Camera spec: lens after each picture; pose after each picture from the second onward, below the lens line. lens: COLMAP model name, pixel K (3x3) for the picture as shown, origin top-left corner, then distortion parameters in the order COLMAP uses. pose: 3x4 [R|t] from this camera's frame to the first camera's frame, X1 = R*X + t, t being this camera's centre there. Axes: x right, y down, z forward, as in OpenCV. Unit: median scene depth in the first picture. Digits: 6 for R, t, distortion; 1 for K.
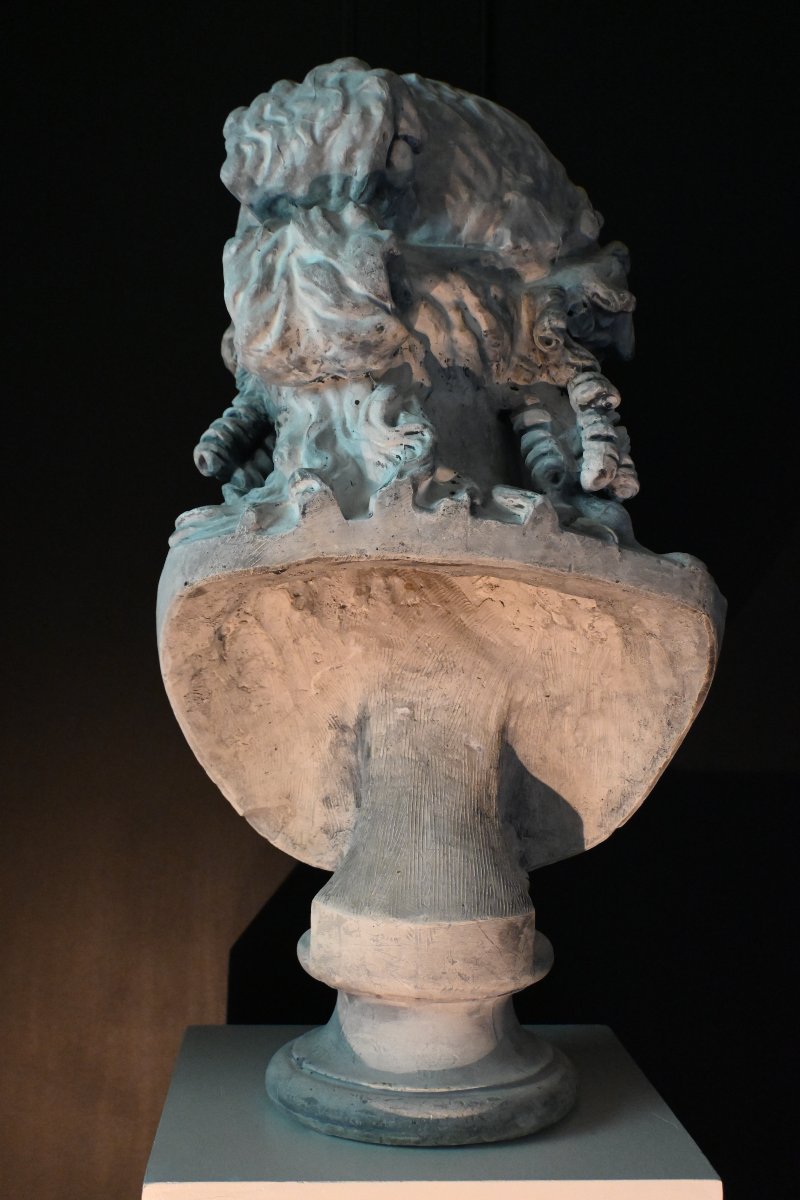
lens RADIAL K [[1480.5, 0, 398.9], [0, 1480.5, 600.1], [0, 0, 1]] dist [-0.016319, 0.000000]
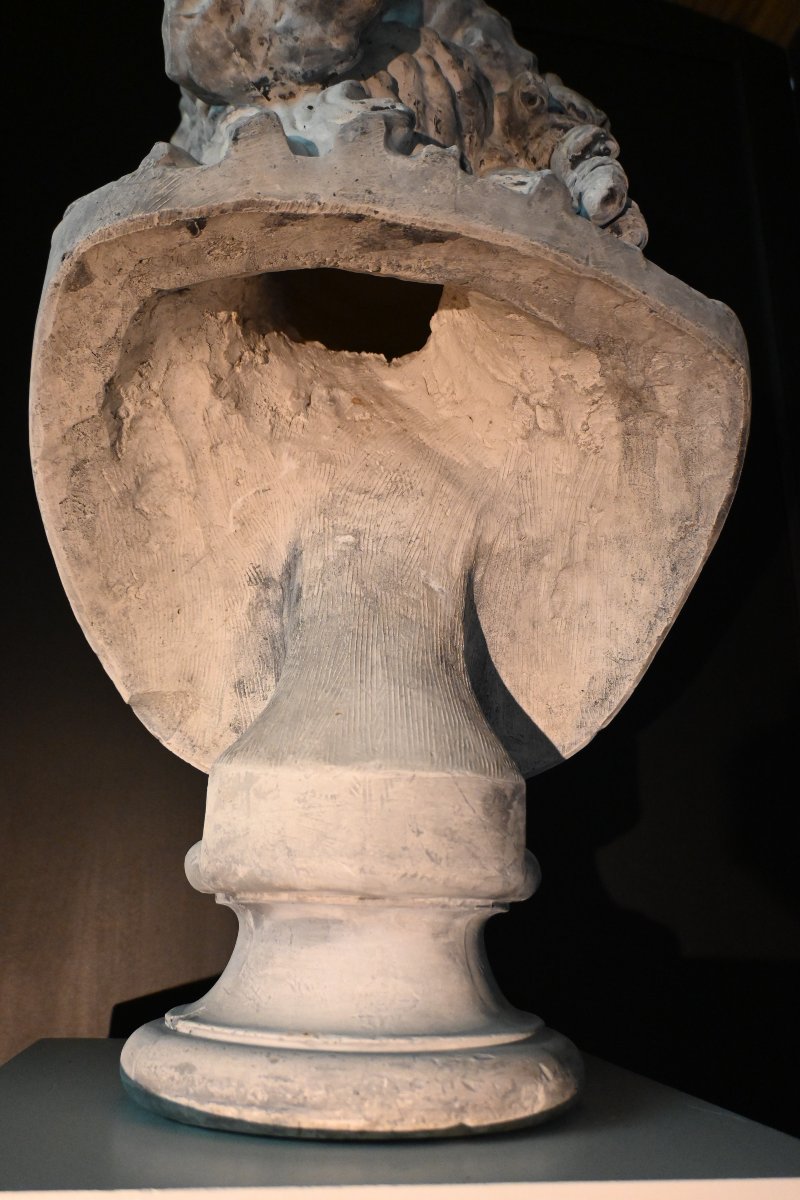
lens RADIAL K [[934.2, 0, 402.6], [0, 934.2, 600.1], [0, 0, 1]] dist [-0.010850, 0.005599]
pose [[0.993426, 0.044402, 0.105519, -0.018812], [-0.011955, 0.956918, -0.290113, 0.259062], [-0.113854, 0.286945, 0.951157, 0.555171]]
